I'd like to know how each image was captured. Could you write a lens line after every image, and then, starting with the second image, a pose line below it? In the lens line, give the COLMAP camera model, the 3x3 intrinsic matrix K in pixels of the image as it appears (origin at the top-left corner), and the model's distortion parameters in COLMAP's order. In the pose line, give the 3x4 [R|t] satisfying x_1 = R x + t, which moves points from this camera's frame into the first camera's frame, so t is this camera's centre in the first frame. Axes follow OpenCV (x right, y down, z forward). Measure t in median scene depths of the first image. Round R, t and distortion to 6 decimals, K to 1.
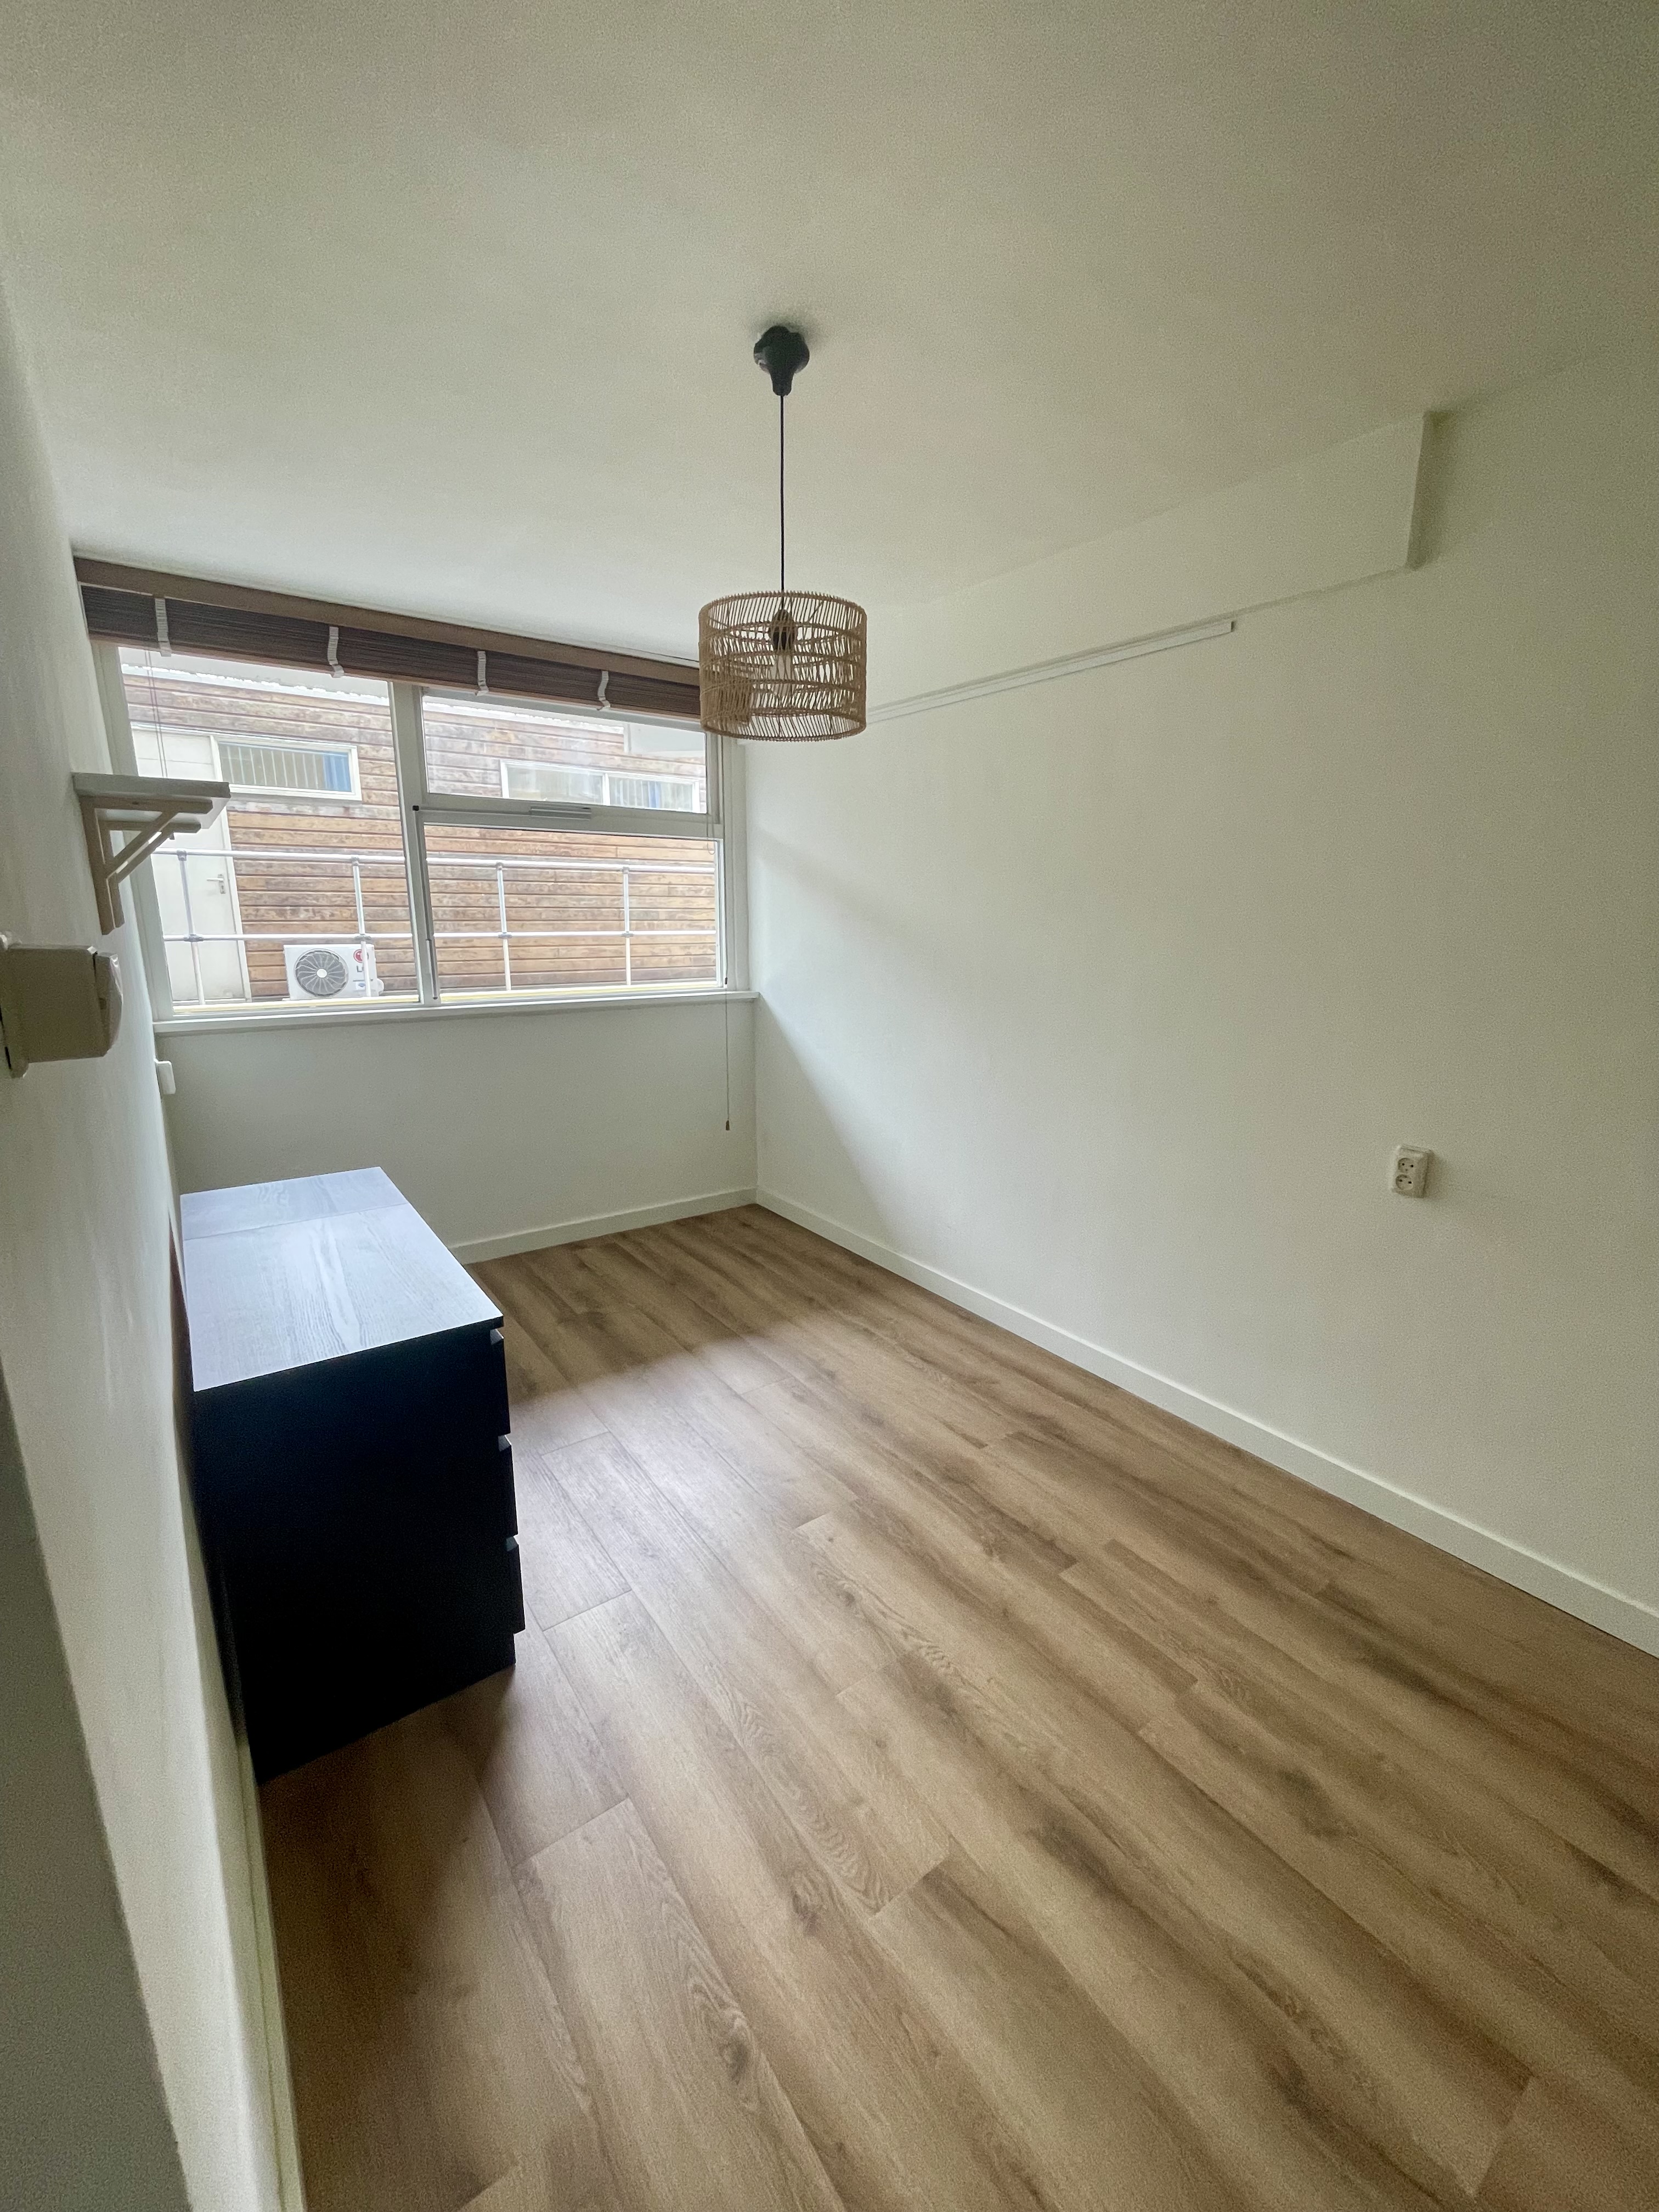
lens RADIAL K [[894.7, 0, 832.1], [0, 894.7, 1110.4], [0, 0, 1]] dist [-0.007543, -0.000167]
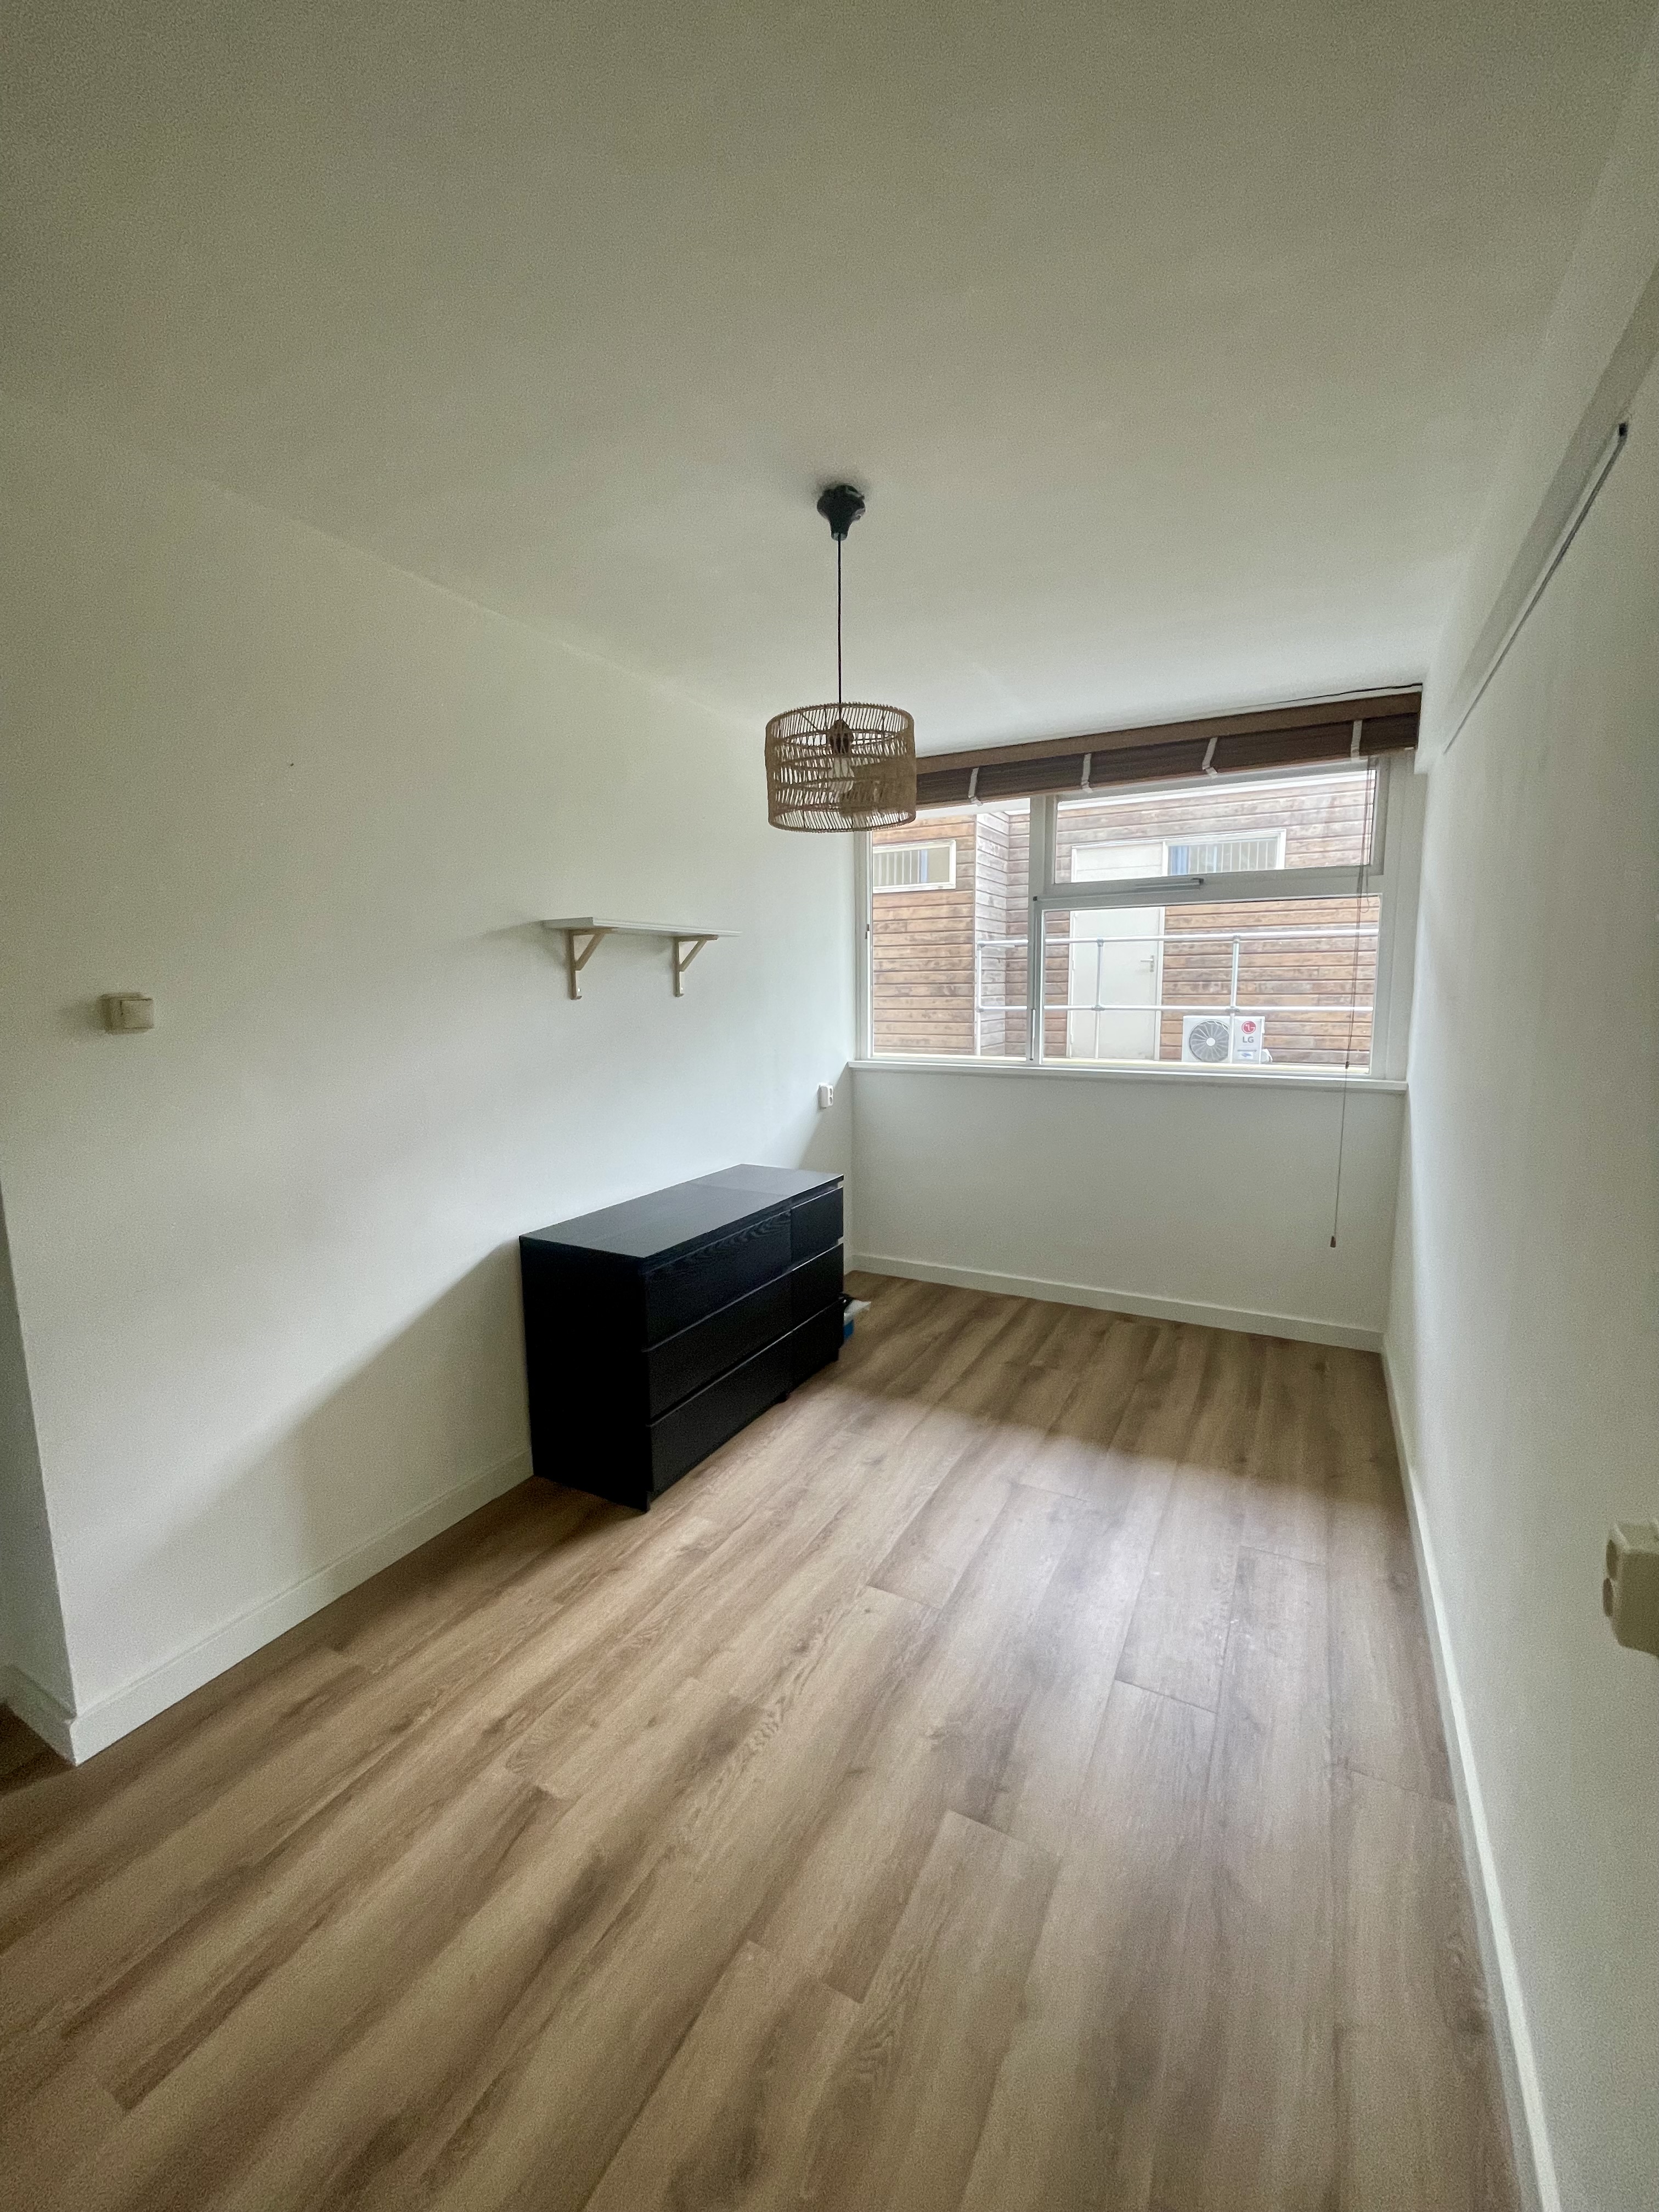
lens RADIAL K [[894.7, 0, 832.1], [0, 894.7, 1110.4], [0, 0, 1]] dist [-0.007543, -0.000167]
pose [[0.432338, 0.112864, -0.894620, 0.607341], [-0.184808, 0.982165, 0.034597, -0.067048], [0.882570, 0.150375, 0.445486, 0.337071]]
